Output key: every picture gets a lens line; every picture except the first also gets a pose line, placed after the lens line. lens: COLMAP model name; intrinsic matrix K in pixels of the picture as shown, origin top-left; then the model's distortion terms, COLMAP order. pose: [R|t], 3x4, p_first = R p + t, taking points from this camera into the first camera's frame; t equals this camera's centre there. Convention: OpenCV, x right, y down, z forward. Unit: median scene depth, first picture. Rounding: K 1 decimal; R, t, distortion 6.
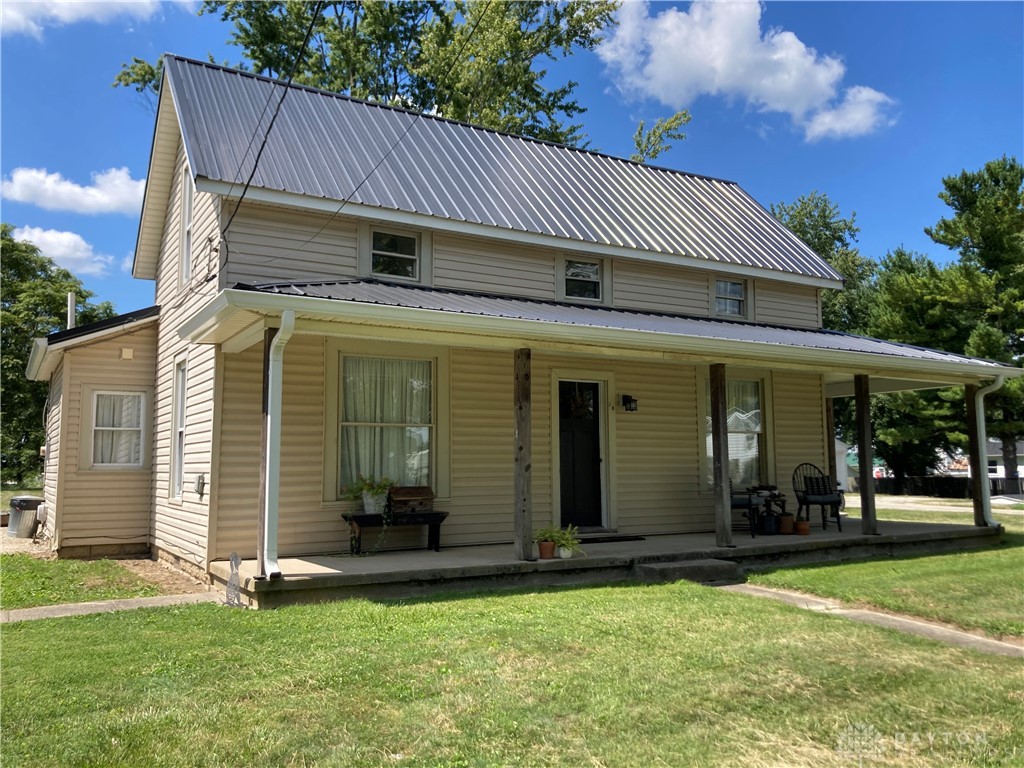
lens RADIAL K [[835.0, 0, 510.6], [0, 835.0, 377.1], [0, 0, 1]] dist [0.036892, -0.017586]
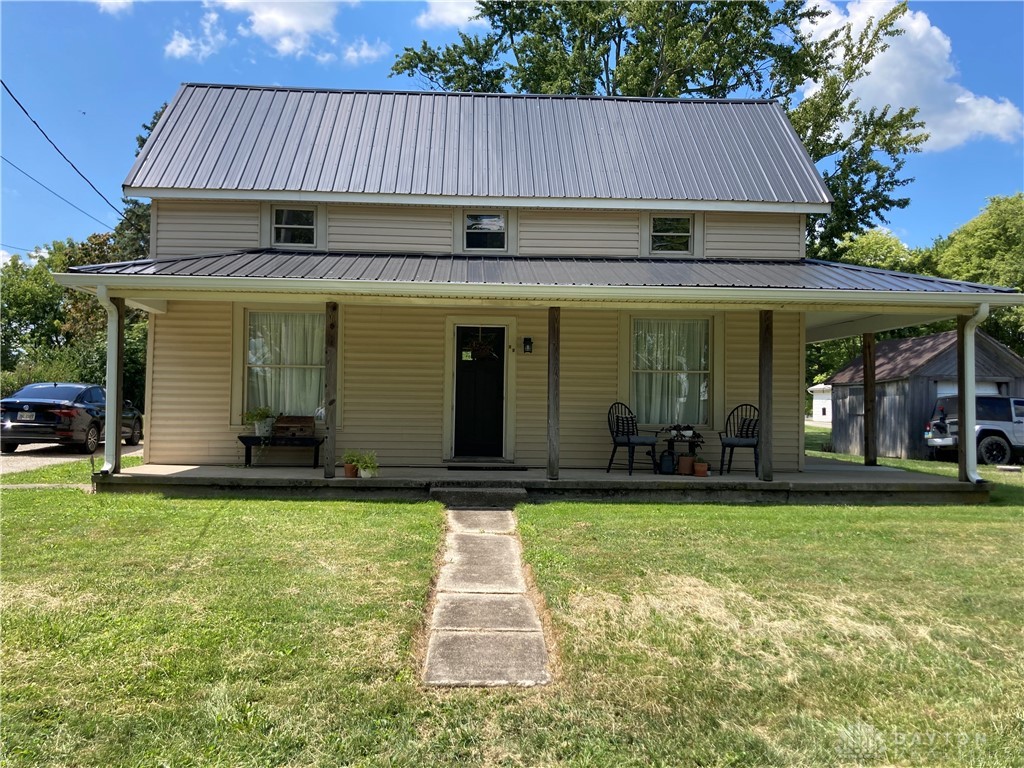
lens RADIAL K [[835.0, 0, 512.7], [0, 835.0, 388.6], [0, 0, 1]] dist [0.036892, -0.017586]
pose [[0.888357, 0.009220, -0.459060, 0.691720], [0.029854, 0.996523, 0.077787, 0.002952], [0.458181, -0.082807, 0.884993, 0.046429]]
